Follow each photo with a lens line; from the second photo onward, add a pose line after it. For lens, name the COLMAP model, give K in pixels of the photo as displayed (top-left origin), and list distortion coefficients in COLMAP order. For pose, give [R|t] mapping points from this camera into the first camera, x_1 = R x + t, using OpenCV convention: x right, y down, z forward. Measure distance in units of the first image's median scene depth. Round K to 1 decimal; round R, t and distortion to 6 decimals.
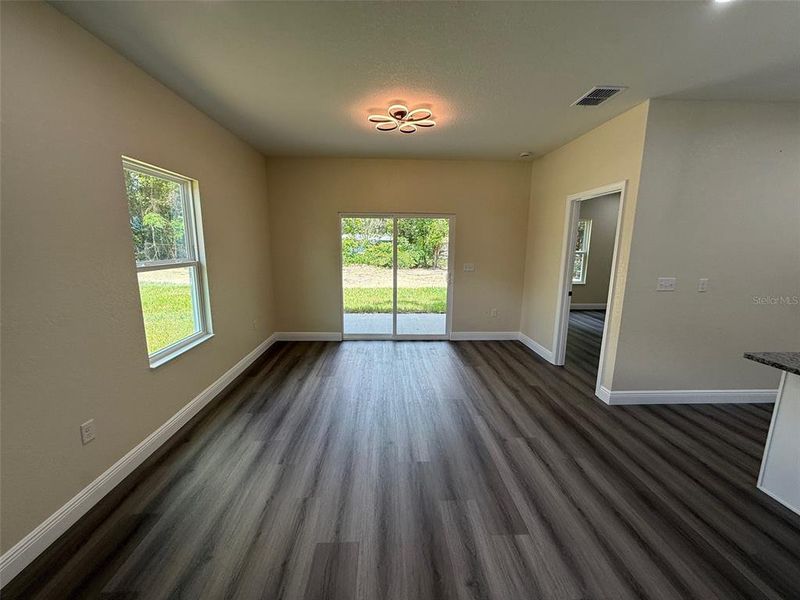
lens RADIAL K [[320.1, 0, 397.6], [0, 320.1, 300.0], [0, 0, 1]] dist [0.001052, 0.000010]
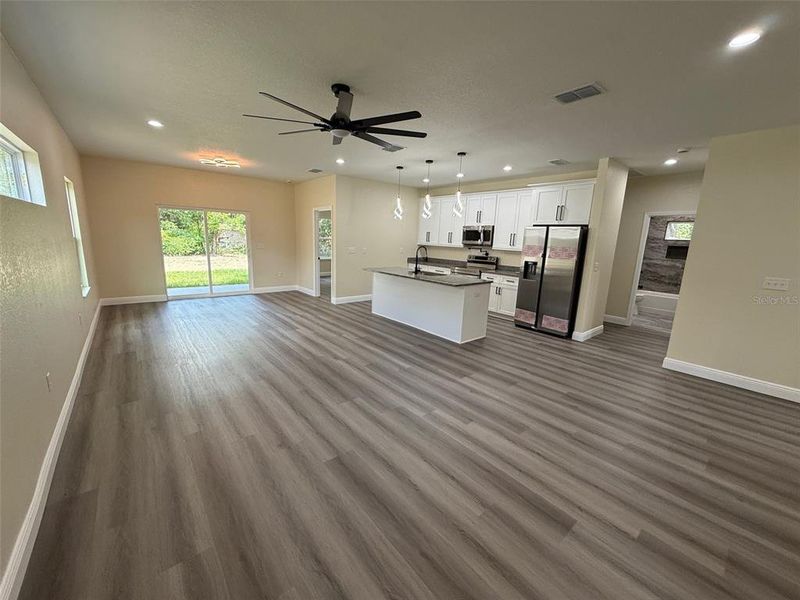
lens RADIAL K [[317.4, 0, 397.3], [0, 317.4, 299.9], [0, 0, 1]] dist [0.000543, -0.000012]
pose [[0.790792, -0.097176, 0.604323, -0.307860], [0.076187, 0.995266, 0.060345, 0.167648], [-0.607326, -0.001679, 0.794451, -0.923345]]
